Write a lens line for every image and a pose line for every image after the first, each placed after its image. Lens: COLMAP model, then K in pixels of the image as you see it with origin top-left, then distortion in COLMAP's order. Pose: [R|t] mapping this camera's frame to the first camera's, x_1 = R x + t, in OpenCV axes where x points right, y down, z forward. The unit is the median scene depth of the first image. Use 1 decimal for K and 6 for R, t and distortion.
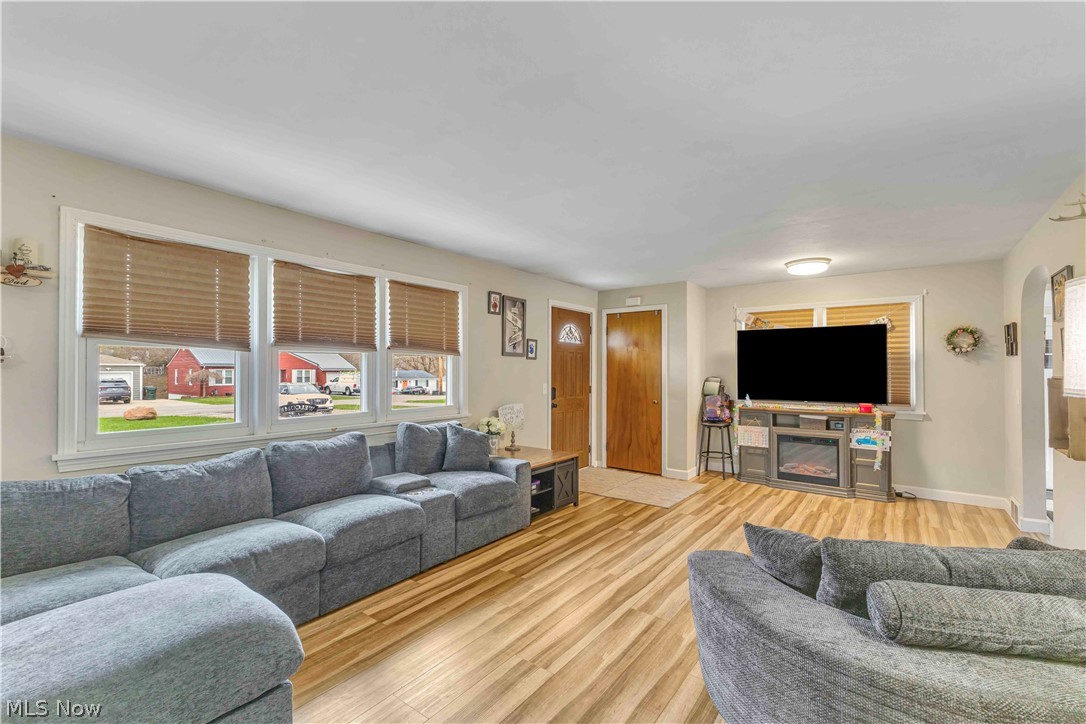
lens RADIAL K [[475.0, 0, 542.2], [0, 475.0, 364.5], [0, 0, 1]] dist [0.010473, -0.001332]
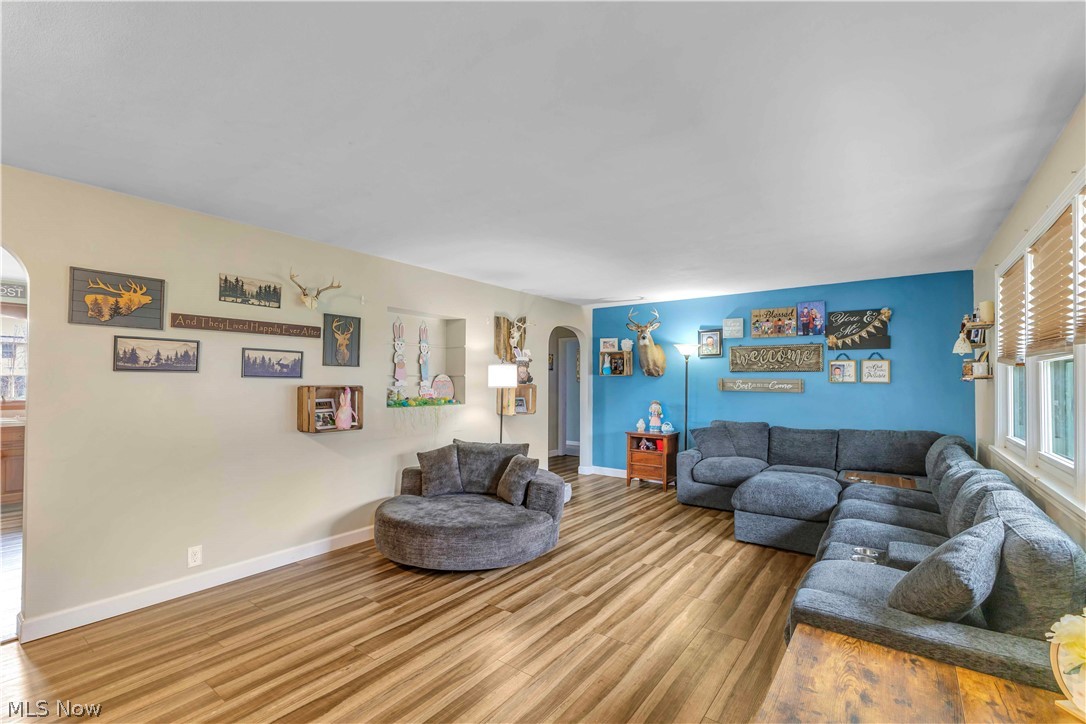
lens RADIAL K [[475.0, 0, 542.9], [0, 475.0, 367.9], [0, 0, 1]] dist [0.010473, -0.001332]
pose [[-0.999969, -0.006515, -0.004332, 0.265752], [-0.006360, 0.999368, -0.034962, 0.013320], [0.004557, -0.034933, -0.999379, 1.916598]]
